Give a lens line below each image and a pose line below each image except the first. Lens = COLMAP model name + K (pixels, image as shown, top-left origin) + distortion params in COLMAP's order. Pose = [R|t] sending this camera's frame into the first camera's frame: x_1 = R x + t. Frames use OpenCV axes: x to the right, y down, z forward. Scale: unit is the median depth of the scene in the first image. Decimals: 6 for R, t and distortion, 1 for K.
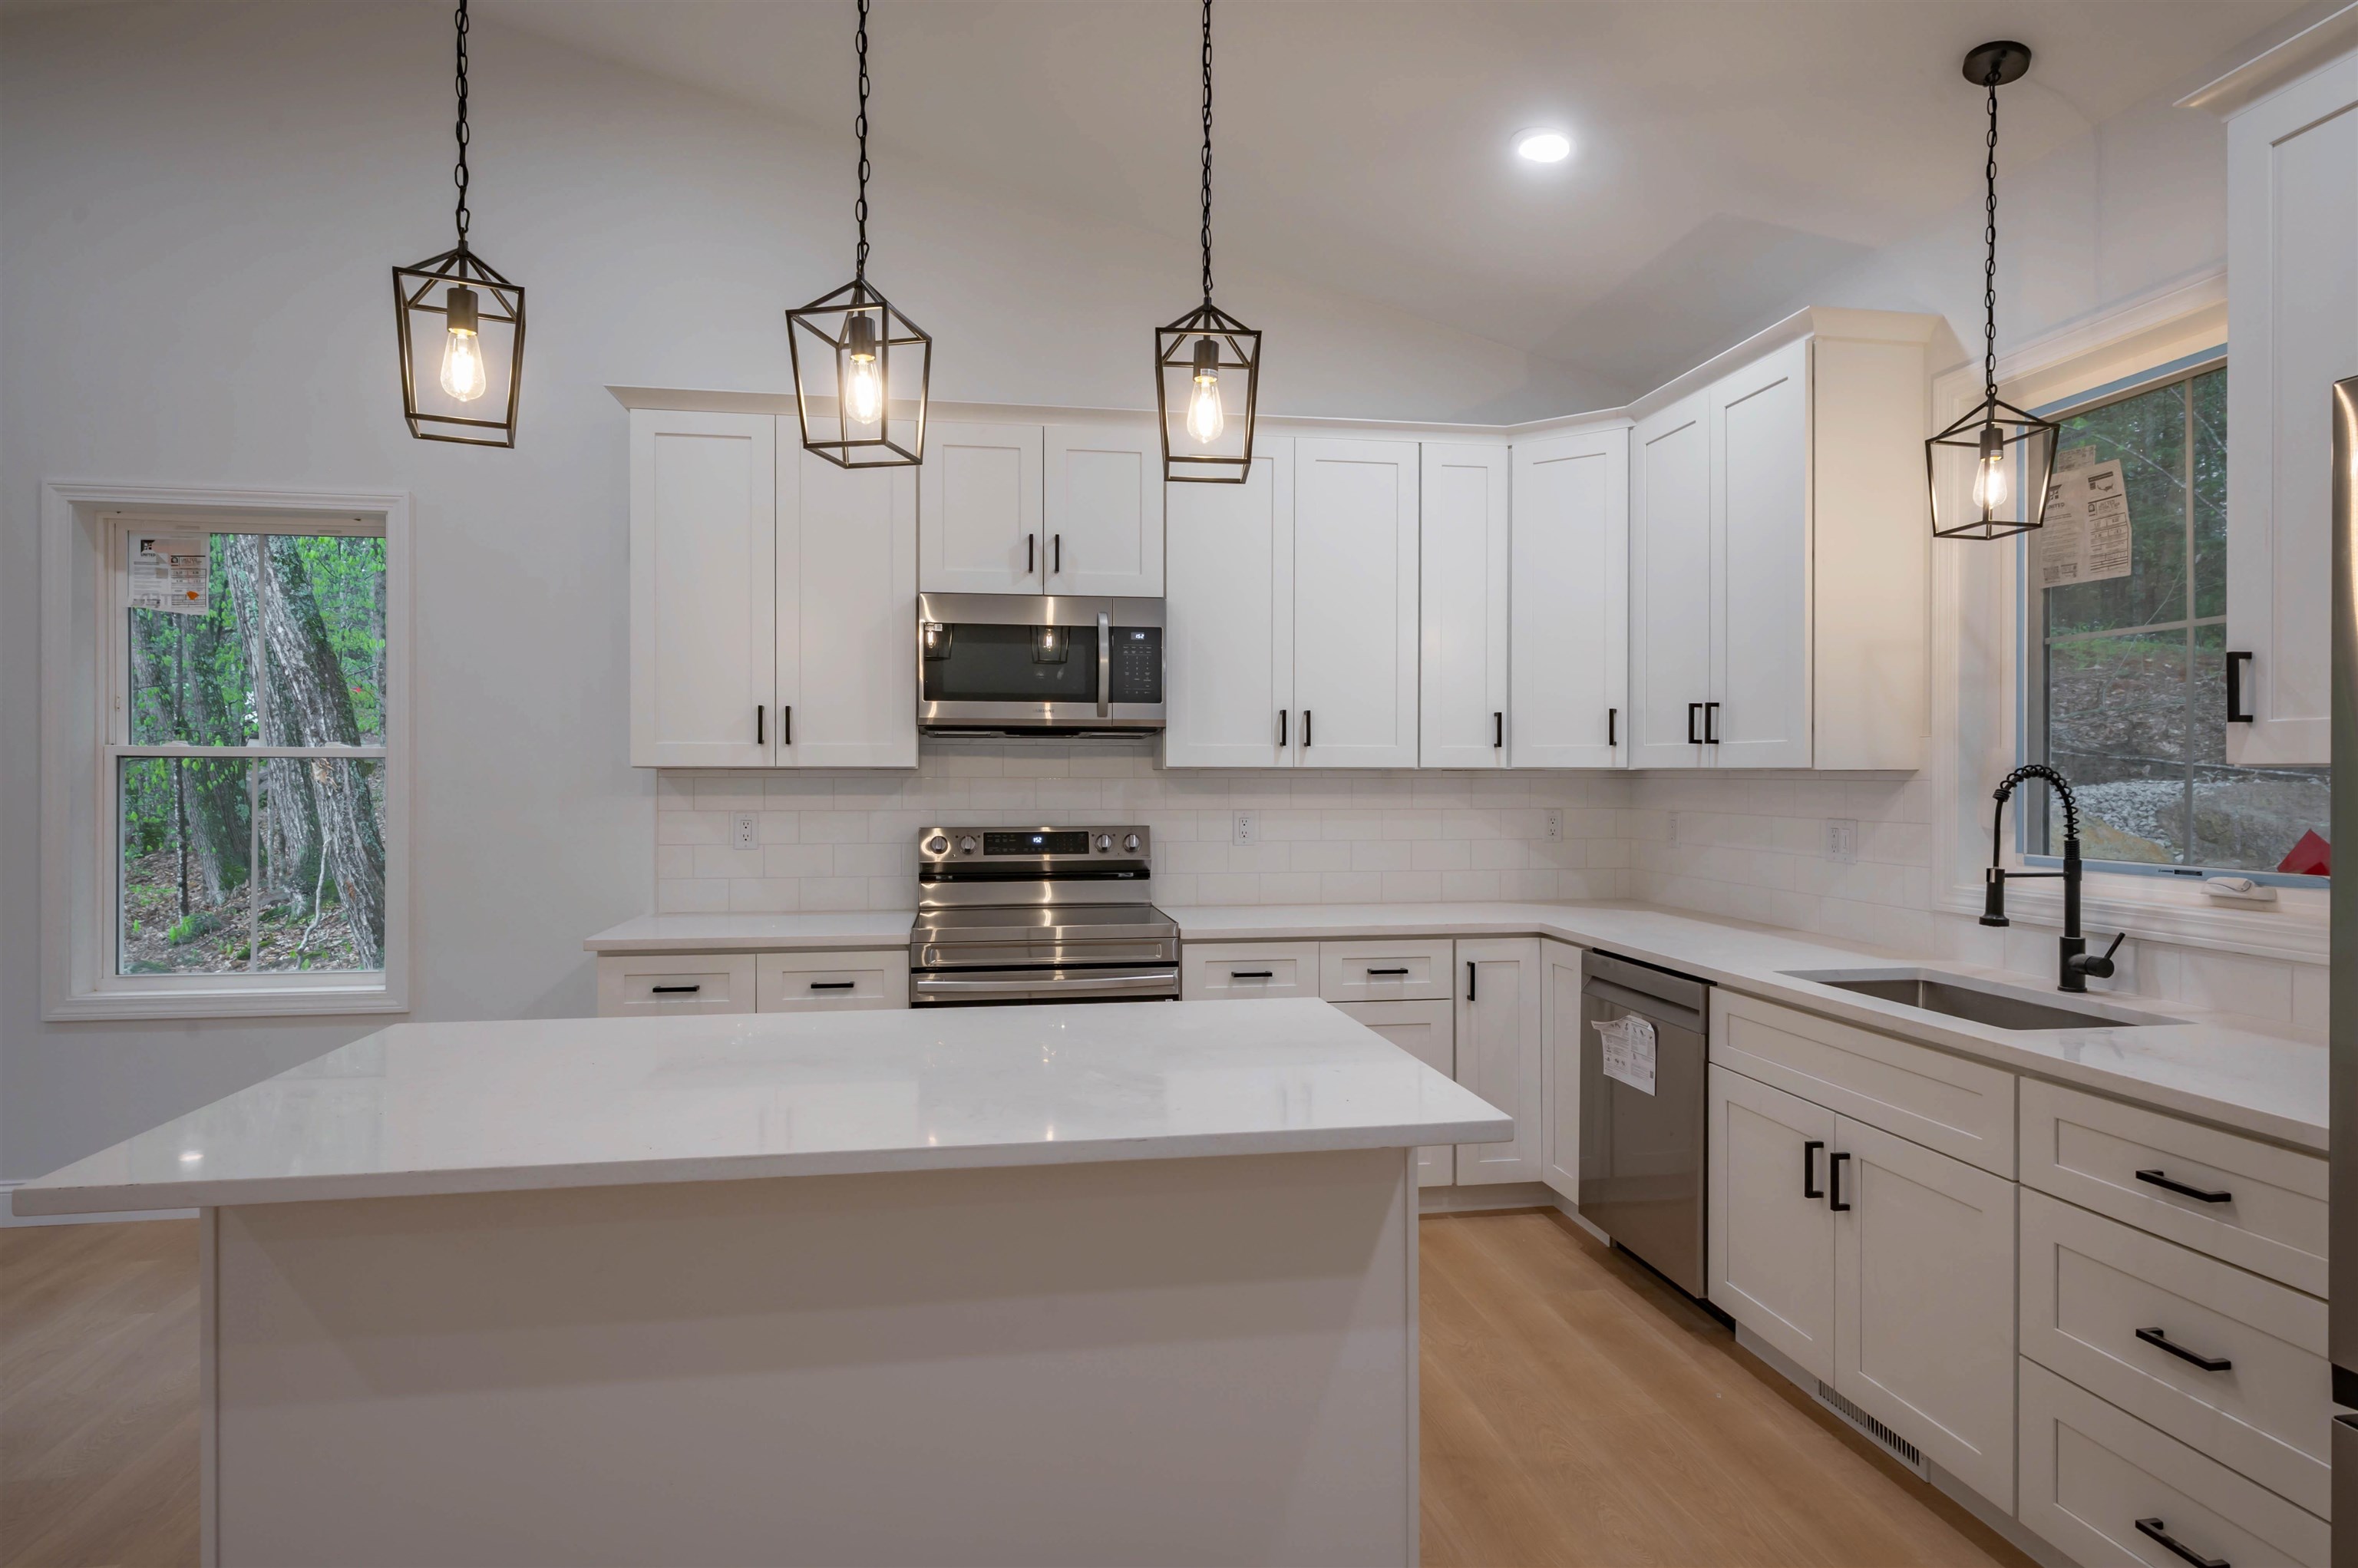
lens RADIAL K [[1274.3, 0, 1180.6], [0, 1274.3, 784.2], [0, 0, 1]] dist [-0.008046, 0.004168]
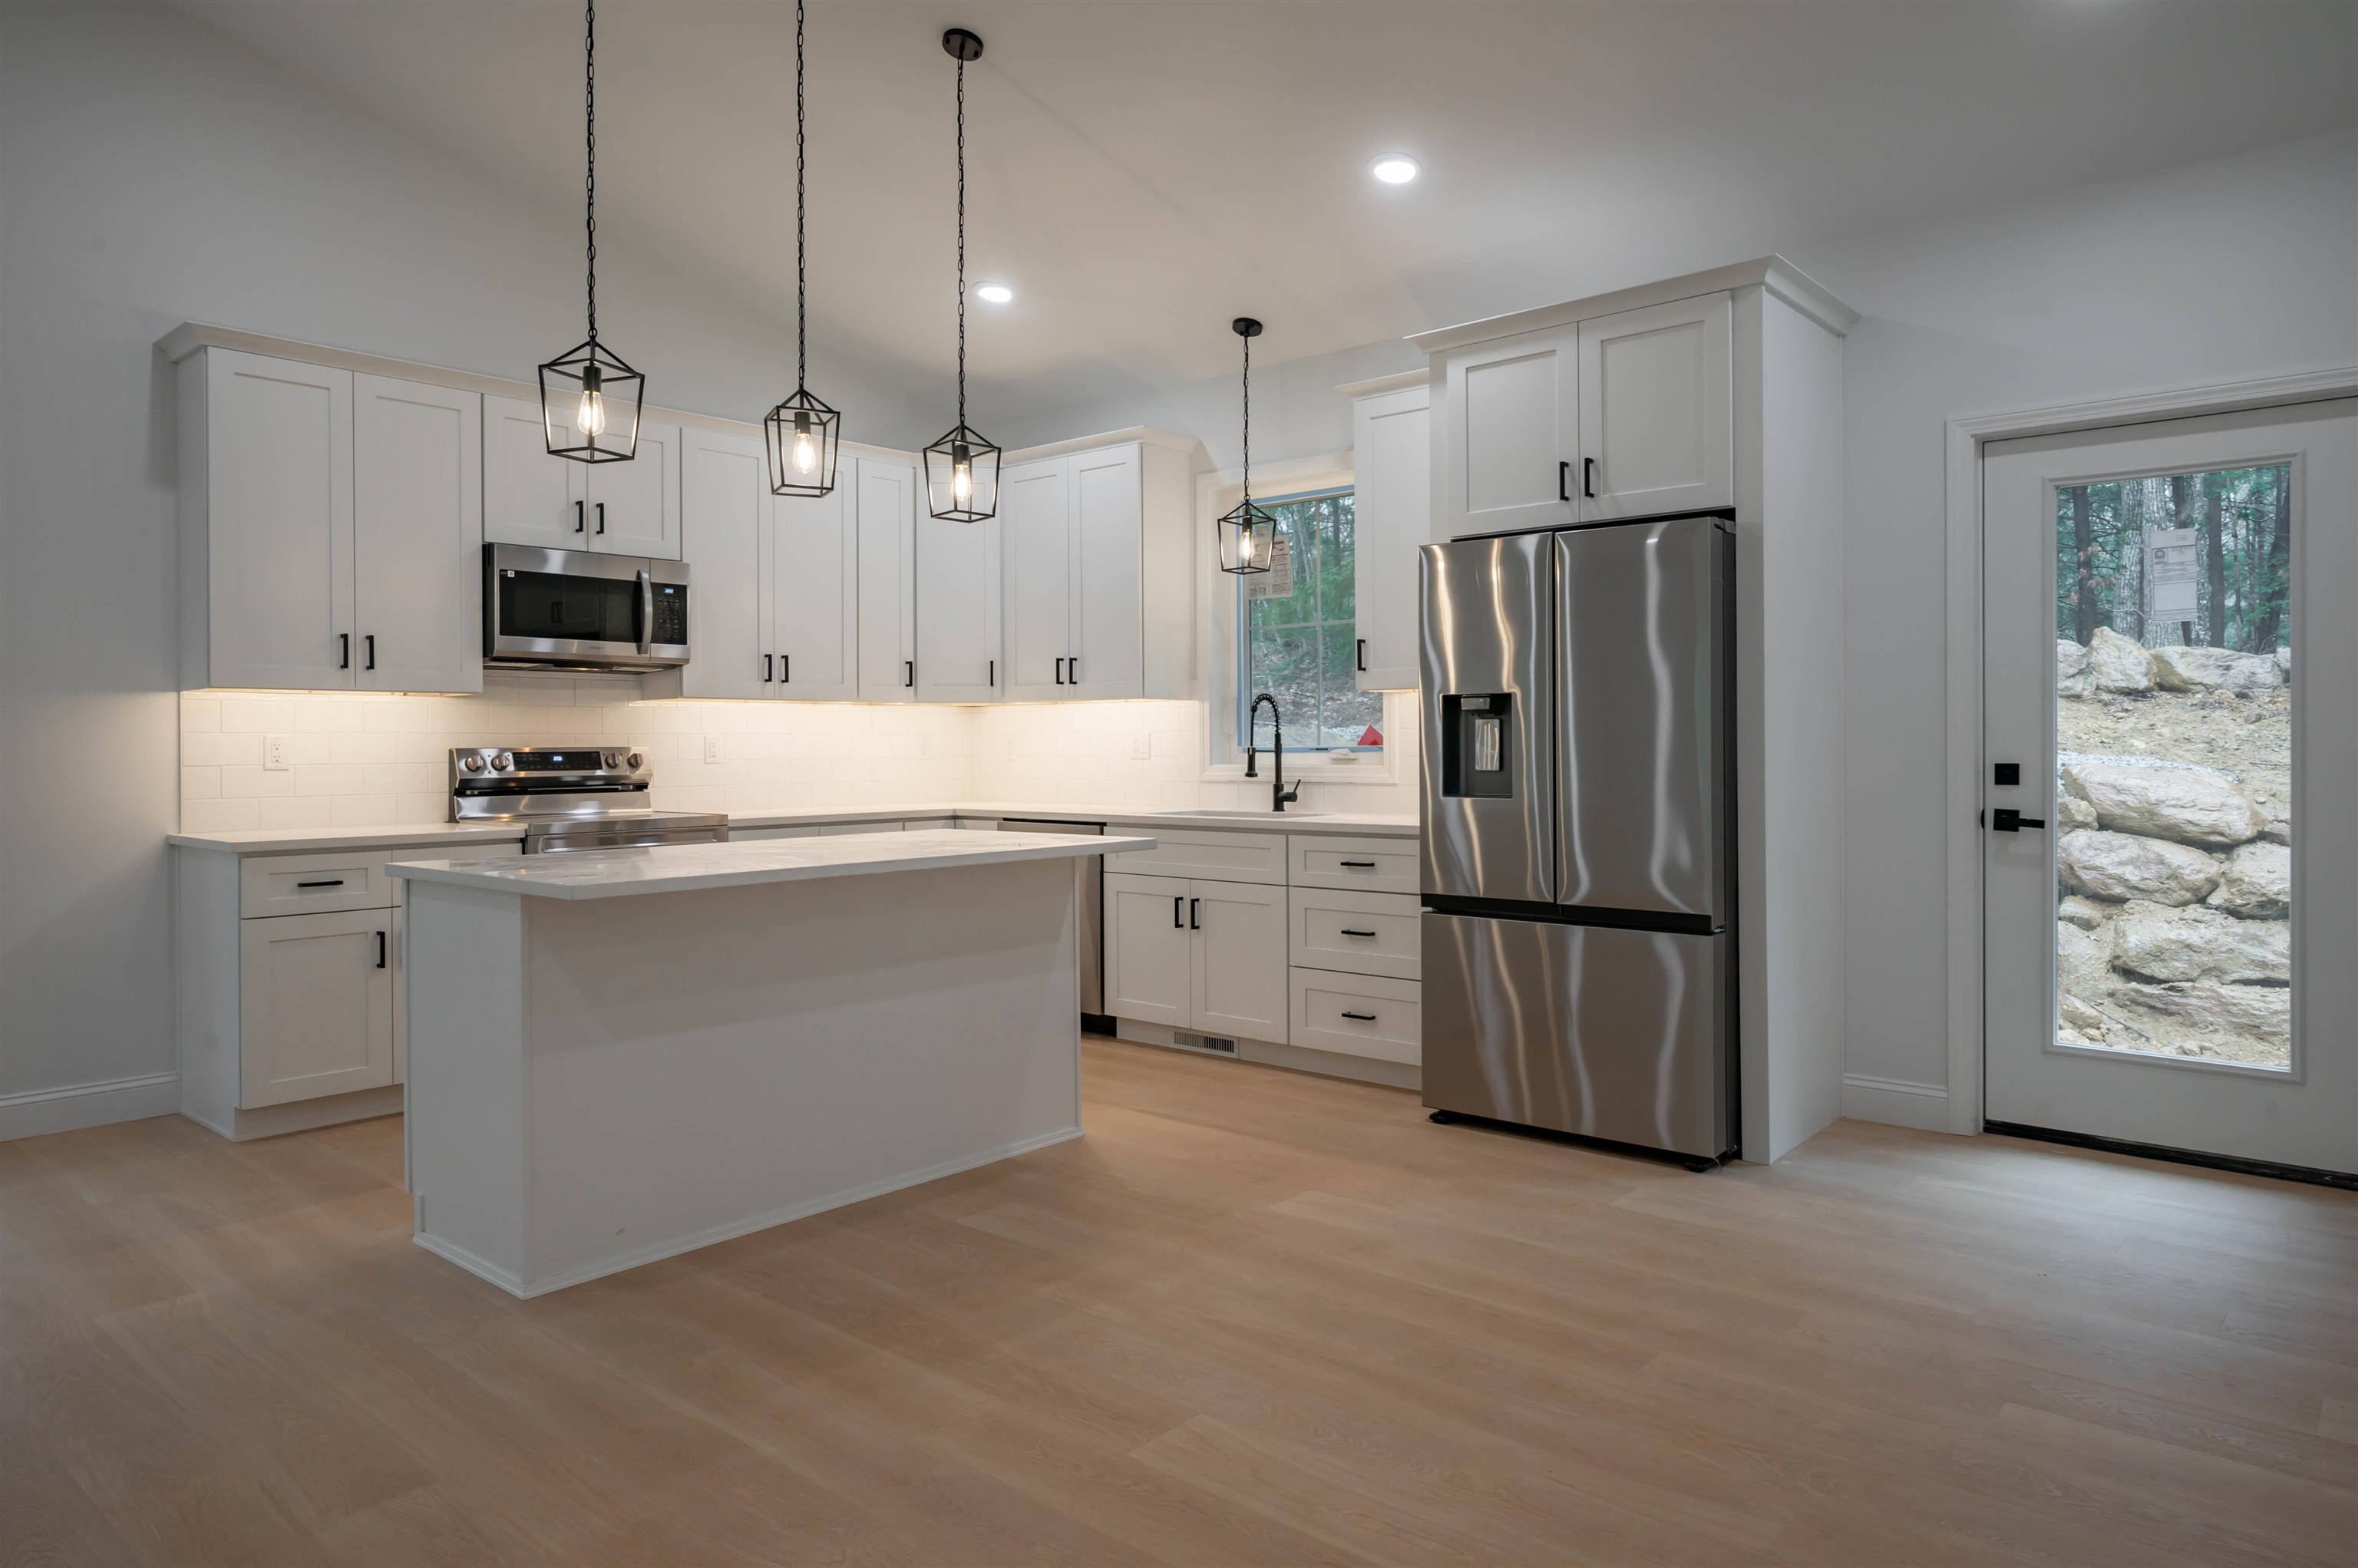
lens RADIAL K [[1459.9, 0, 1192.9], [0, 1459.9, 747.0], [0, 0, 1]] dist [-0.005569, 0.003613]
pose [[0.771879, -0.006183, 0.635739, -0.558707], [0.012502, 0.999907, -0.005454, 0.051903], [-0.635646, 0.012158, 0.771885, -0.435387]]
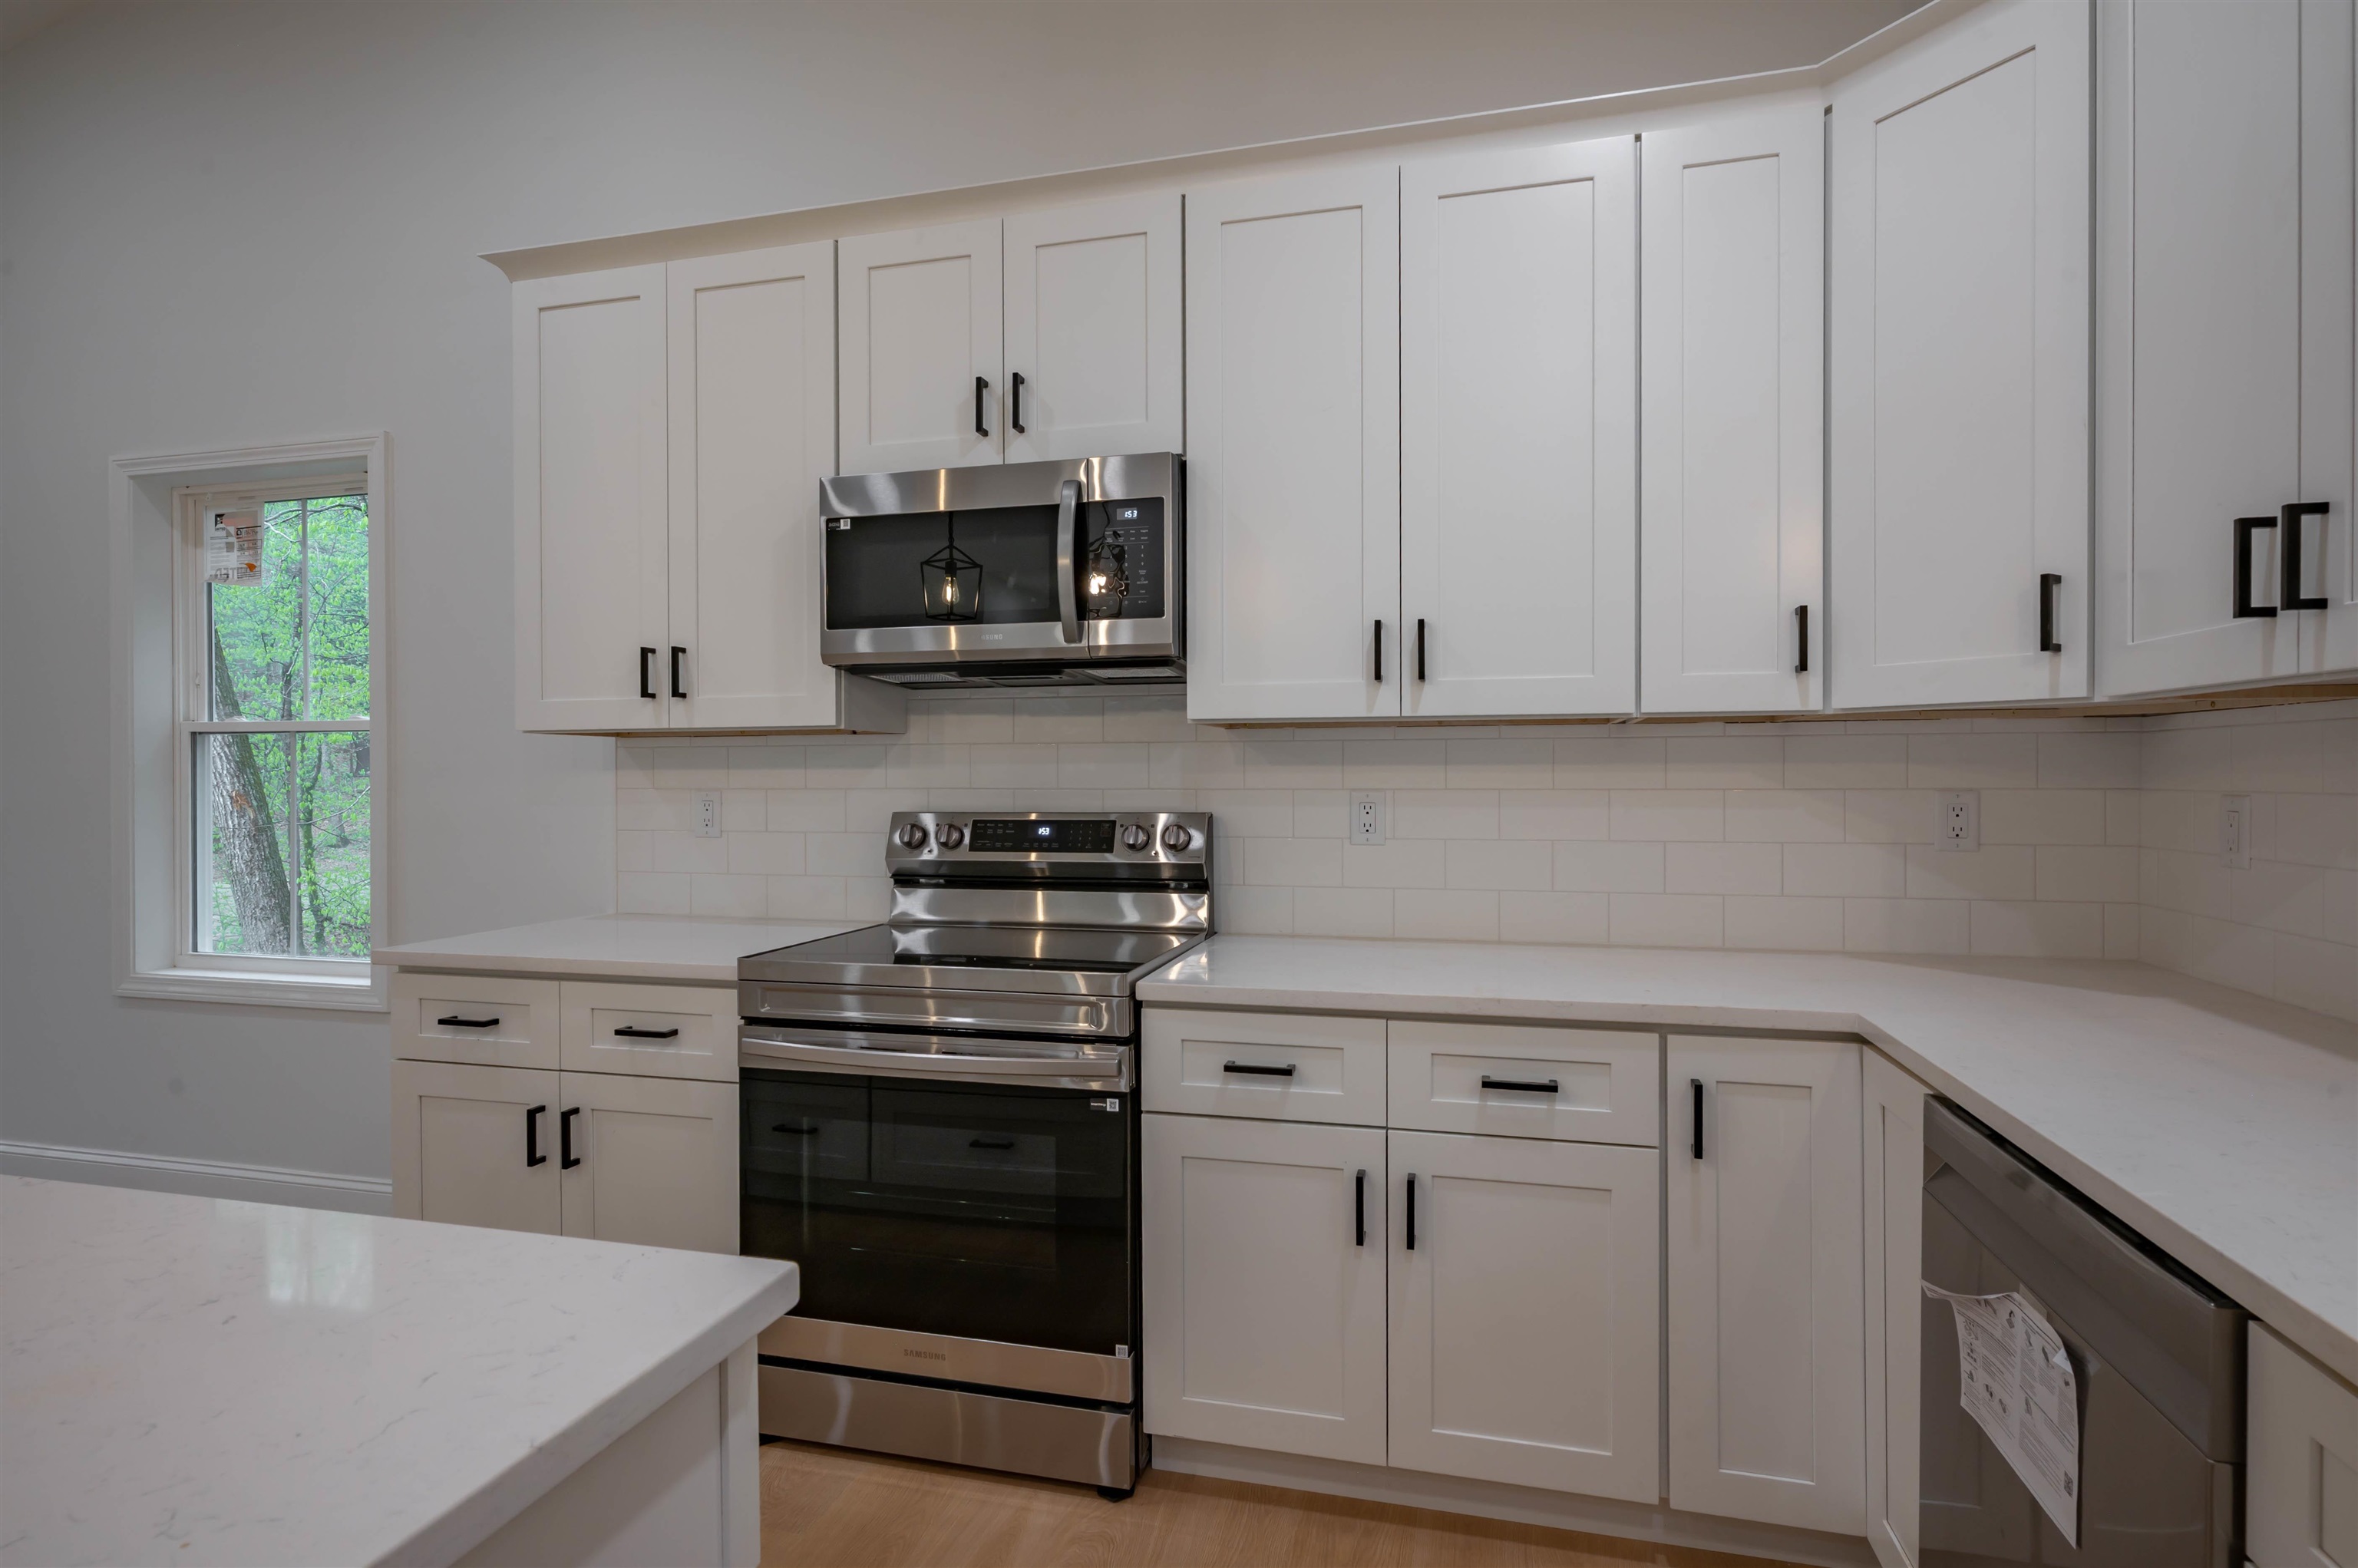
lens RADIAL K [[1134.3, 0, 1171.3], [0, 1134.3, 784.1], [0, 0, 1]] dist [-0.004561, 0.001724]
pose [[0.911586, -0.002607, -0.411101, 0.225399], [0.001666, 0.999995, -0.002648, 0.021559], [0.411105, 0.001729, 0.911586, 0.506028]]
